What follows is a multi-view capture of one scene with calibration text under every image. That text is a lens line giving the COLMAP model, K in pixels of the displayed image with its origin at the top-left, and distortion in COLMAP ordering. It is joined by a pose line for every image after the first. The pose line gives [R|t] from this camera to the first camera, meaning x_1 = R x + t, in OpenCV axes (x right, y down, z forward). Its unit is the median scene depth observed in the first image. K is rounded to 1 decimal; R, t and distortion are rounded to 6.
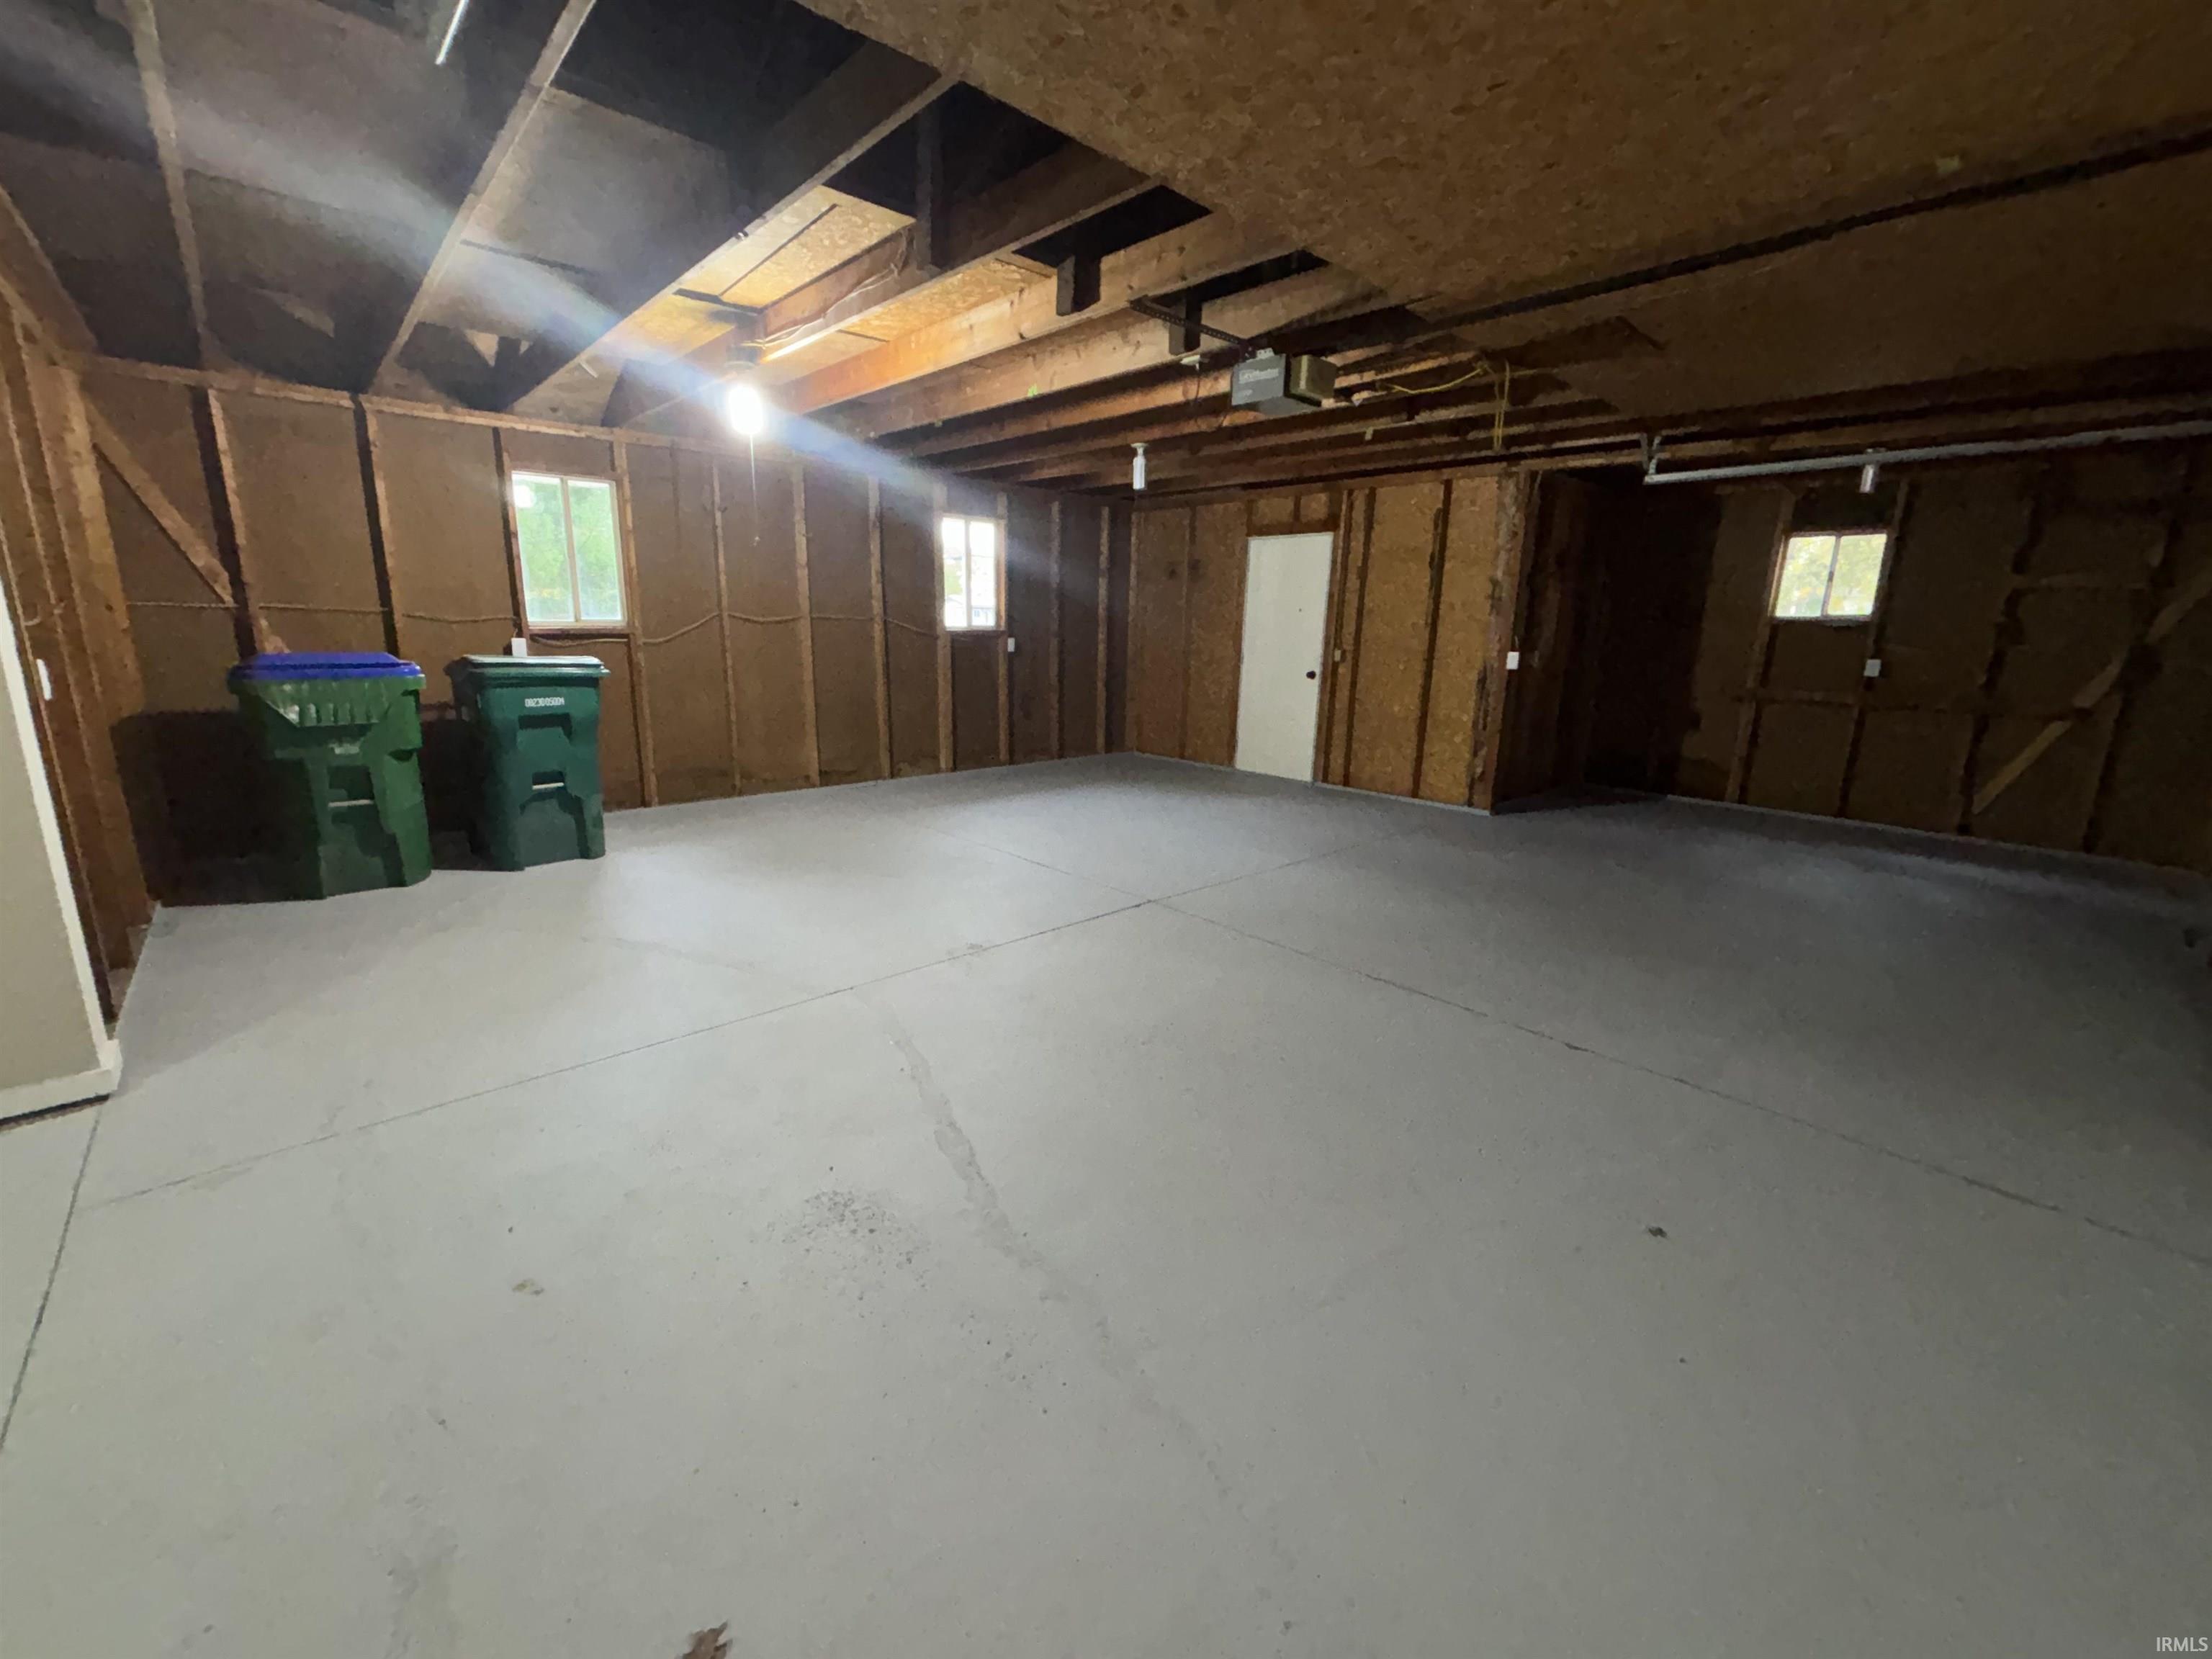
lens RADIAL K [[895.5, 0, 1103.5], [0, 895.5, 833.2], [0, 0, 1]] dist [-0.004635, -0.000086]
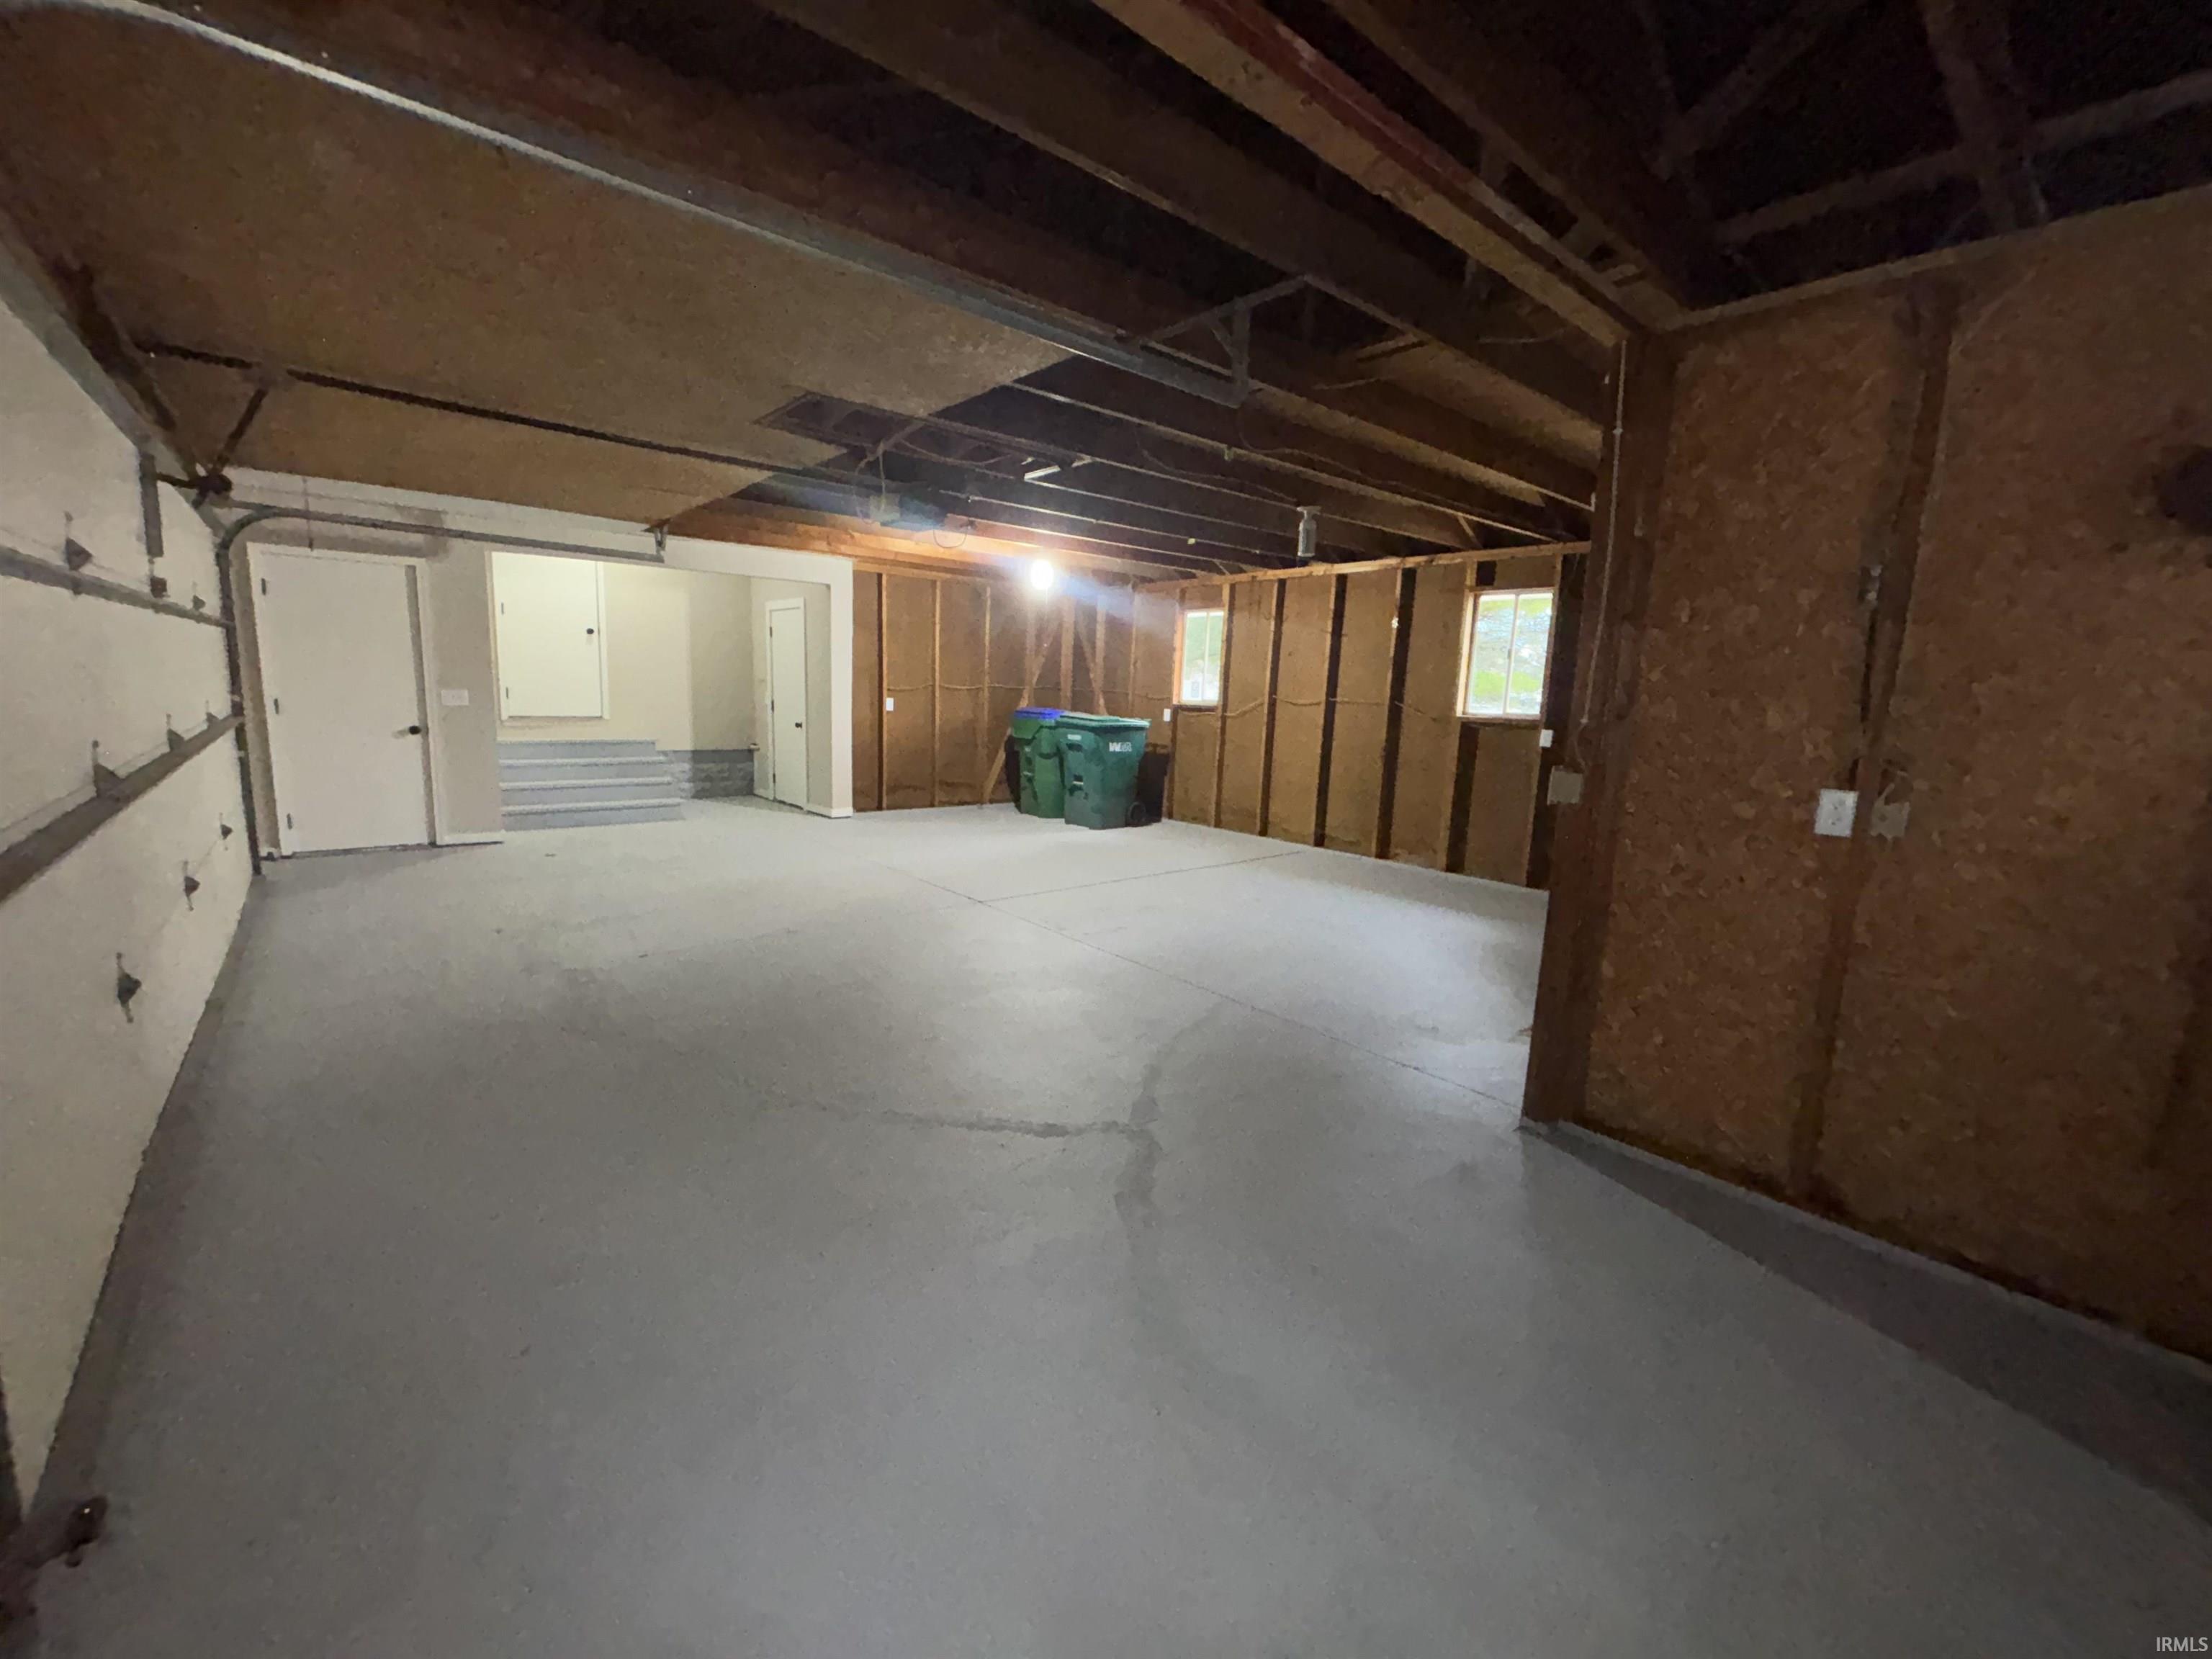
lens RADIAL K [[895.5, 0, 1096.3], [0, 895.5, 822.7], [0, 0, 1]] dist [-0.004635, -0.000086]
pose [[-0.048494, 0.130251, -0.990294, 1.153454], [-0.262126, 0.955050, 0.138451, -0.221305], [0.963814, 0.266296, -0.012172, 0.984200]]
